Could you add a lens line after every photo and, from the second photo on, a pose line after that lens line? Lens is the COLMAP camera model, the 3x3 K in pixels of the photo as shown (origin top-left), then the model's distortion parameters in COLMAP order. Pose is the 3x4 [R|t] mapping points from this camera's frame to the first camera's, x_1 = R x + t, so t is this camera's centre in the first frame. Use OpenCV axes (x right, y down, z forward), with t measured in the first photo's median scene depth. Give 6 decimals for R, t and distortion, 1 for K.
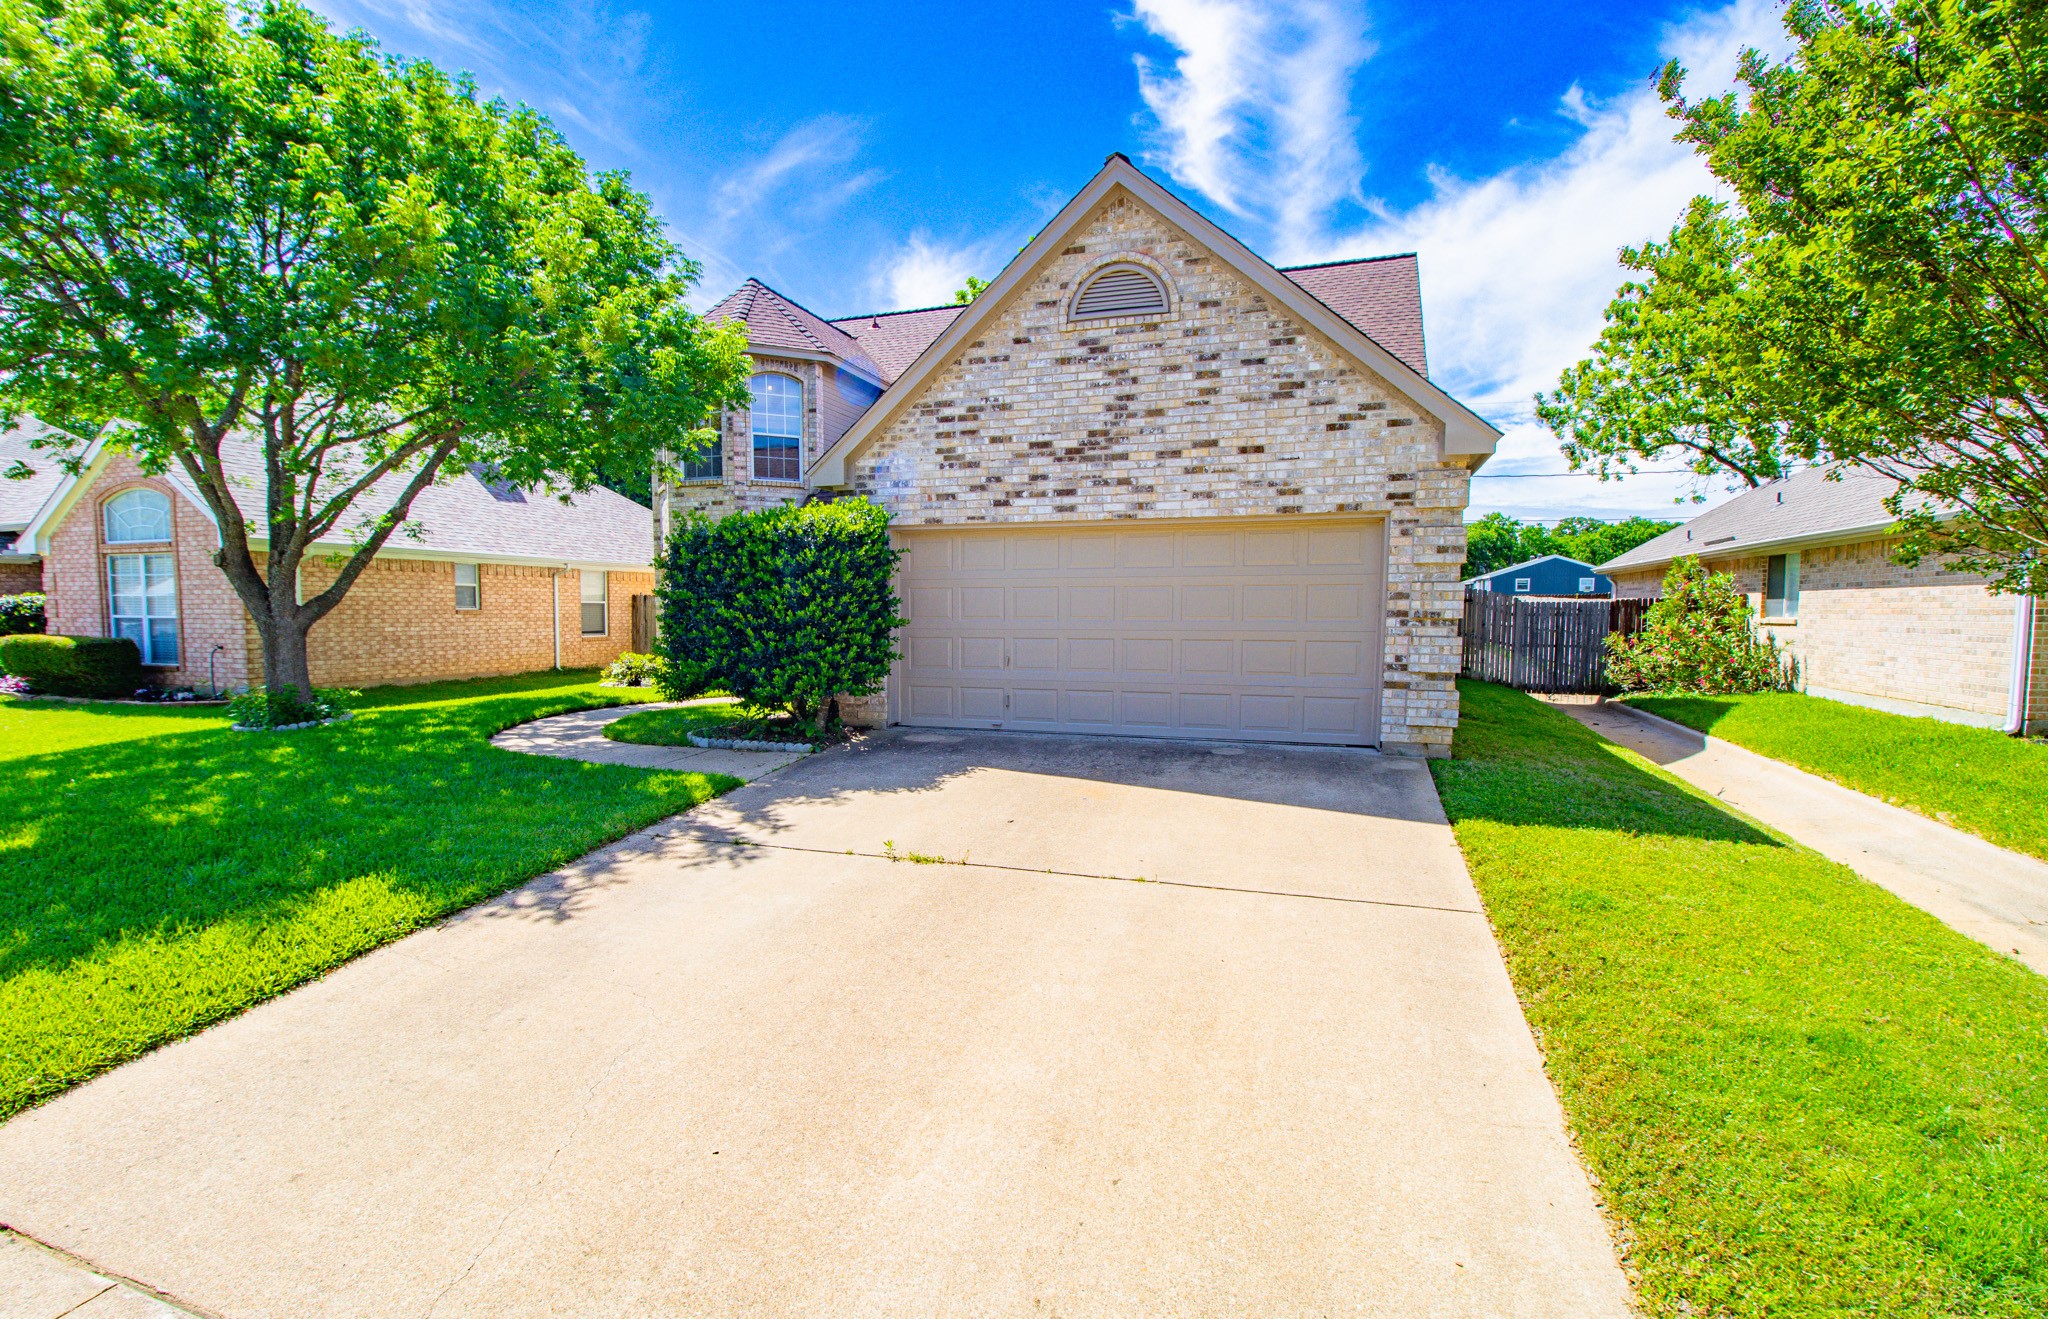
lens RADIAL K [[975.5, 0, 1021.0], [0, 975.5, 699.7], [0, 0, 1]] dist [-0.005278, -0.000637]
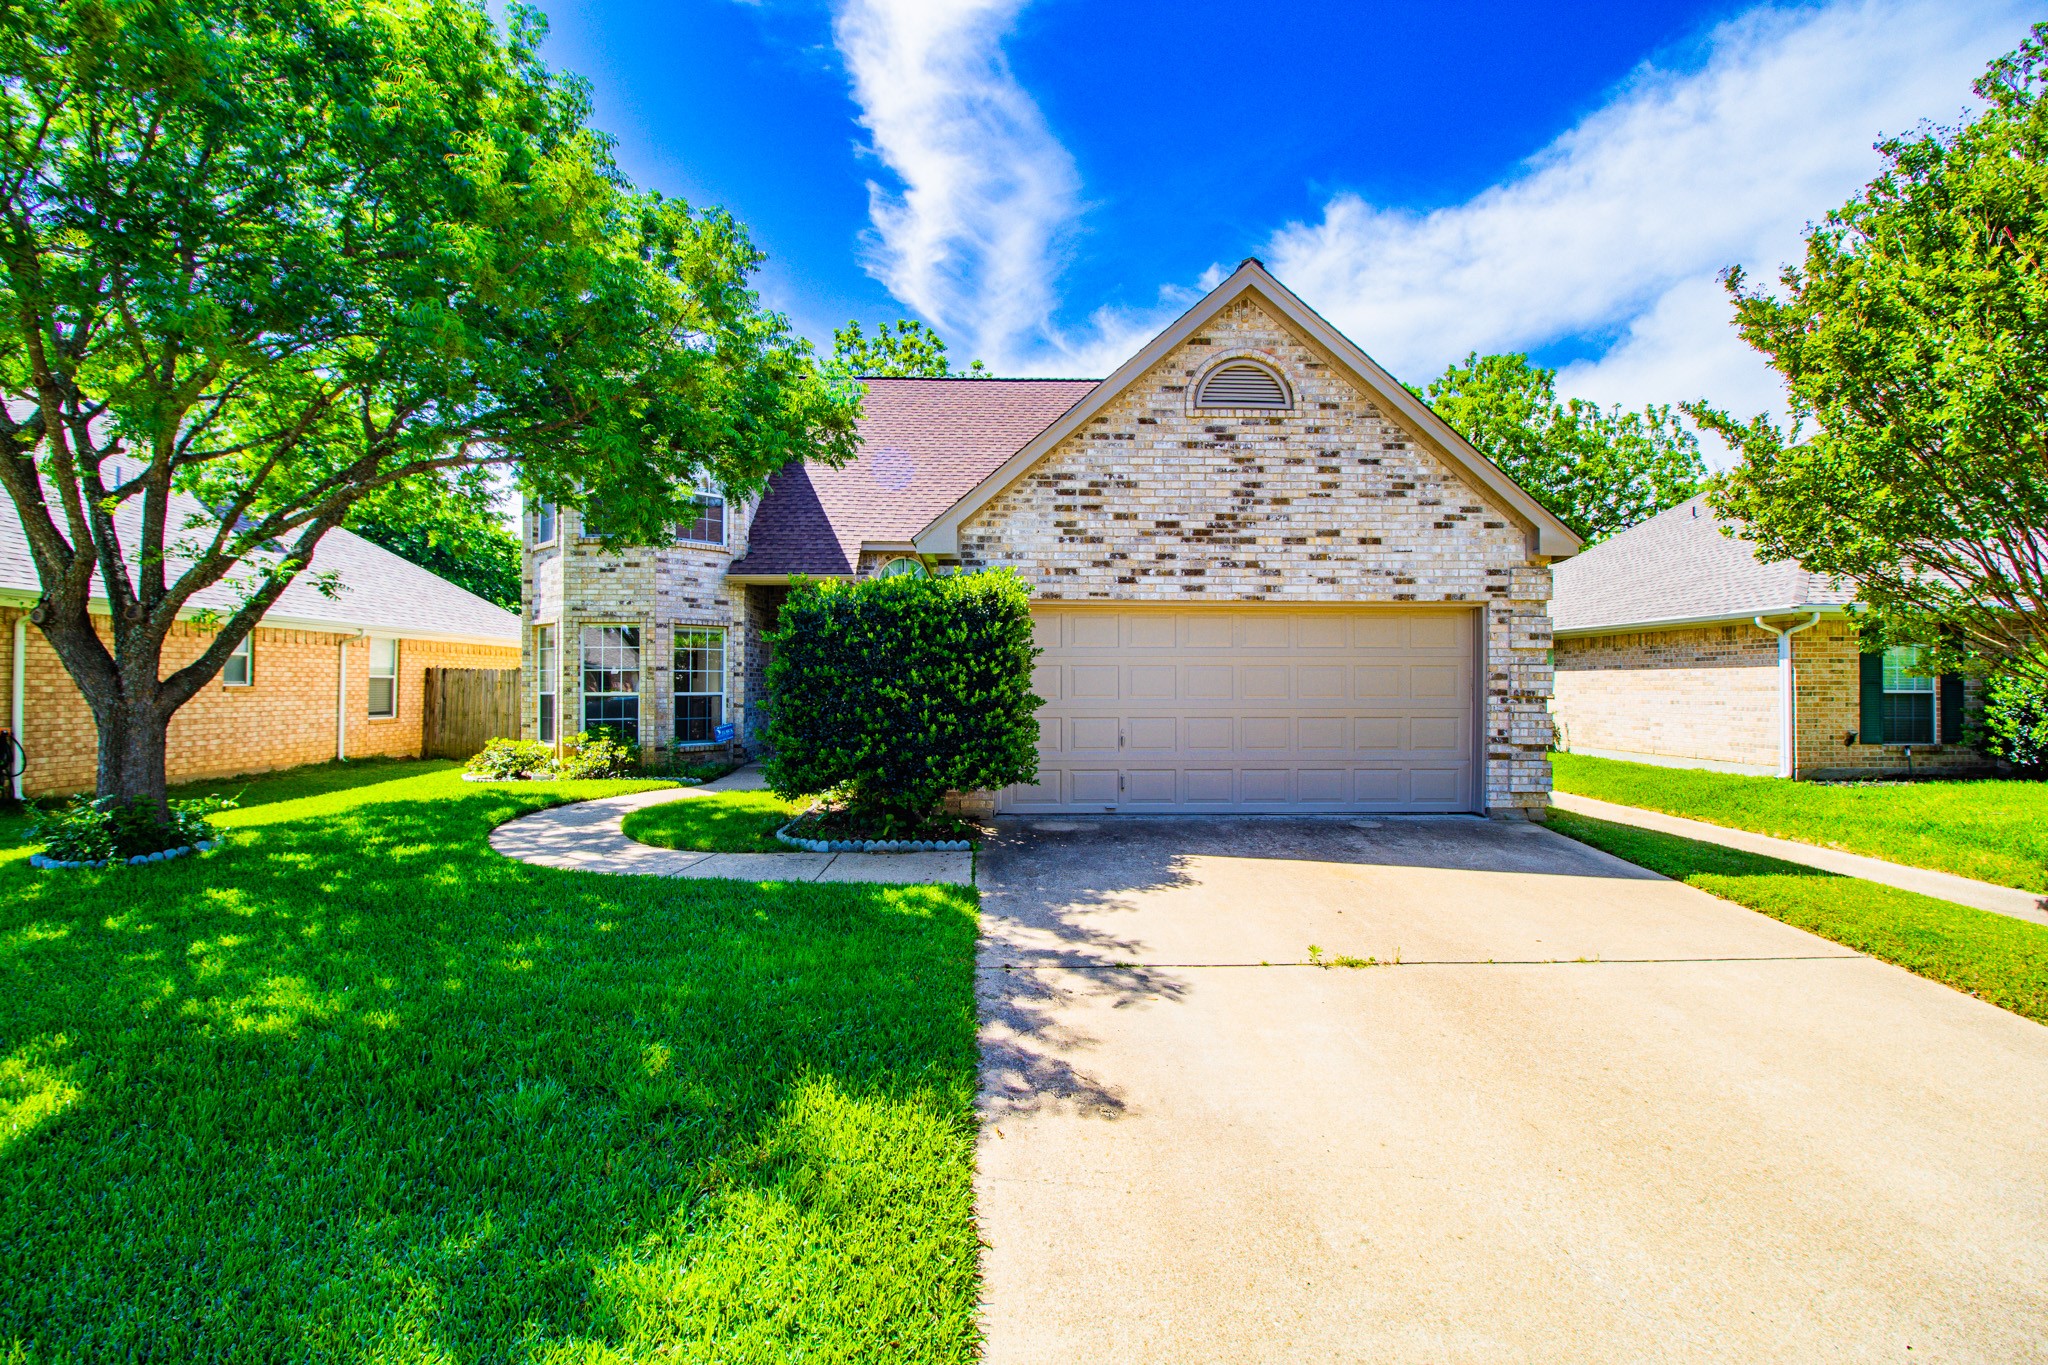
lens RADIAL K [[931.8, 0, 1018.6], [0, 931.8, 679.5], [0, 0, 1]] dist [-0.000306, -0.010393]
pose [[0.934411, 0.002652, 0.356186, -0.476552], [0.031628, 0.995405, -0.090385, -0.022197], [-0.354789, 0.095722, 0.930033, 0.186501]]
